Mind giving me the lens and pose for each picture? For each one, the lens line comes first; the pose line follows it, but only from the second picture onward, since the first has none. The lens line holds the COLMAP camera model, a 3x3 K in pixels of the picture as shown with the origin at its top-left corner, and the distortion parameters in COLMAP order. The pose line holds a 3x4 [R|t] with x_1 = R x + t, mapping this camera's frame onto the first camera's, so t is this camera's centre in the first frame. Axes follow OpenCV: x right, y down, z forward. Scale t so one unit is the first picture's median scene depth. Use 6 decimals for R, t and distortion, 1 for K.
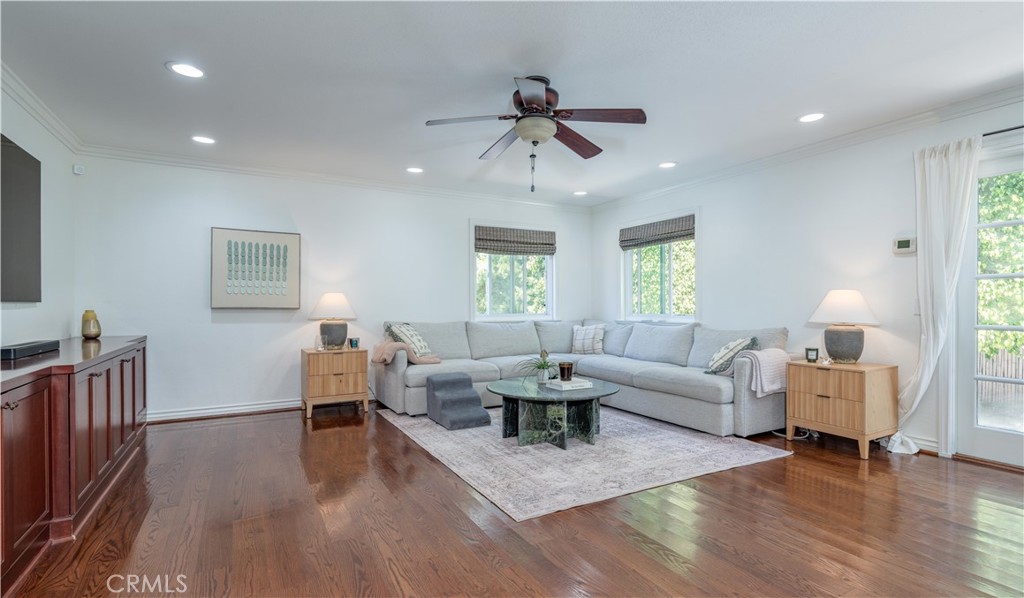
lens RADIAL K [[480.9, 0, 516.0], [0, 480.9, 301.5], [0, 0, 1]] dist [0.003172, 0.000056]
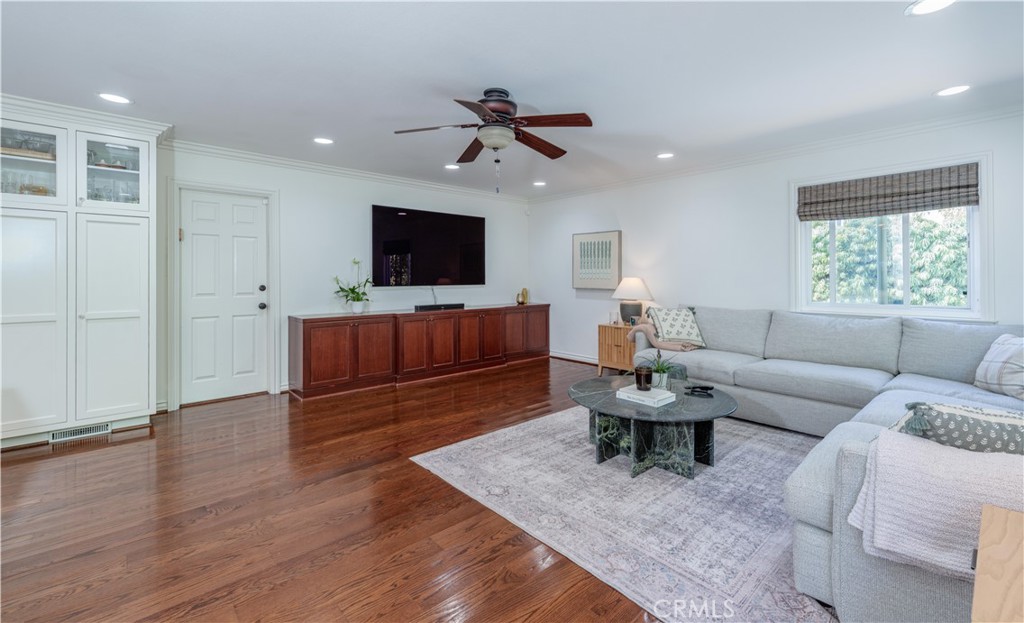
lens RADIAL K [[428.8, 0, 511.9], [0, 428.8, 278.2], [0, 0, 1]] dist [0.001437, 0.000149]
pose [[0.230460, 0.000767, -0.973082, 0.804483], [0.006922, 0.999973, 0.002427, -0.028744], [0.973057, -0.007295, 0.230448, 0.659928]]
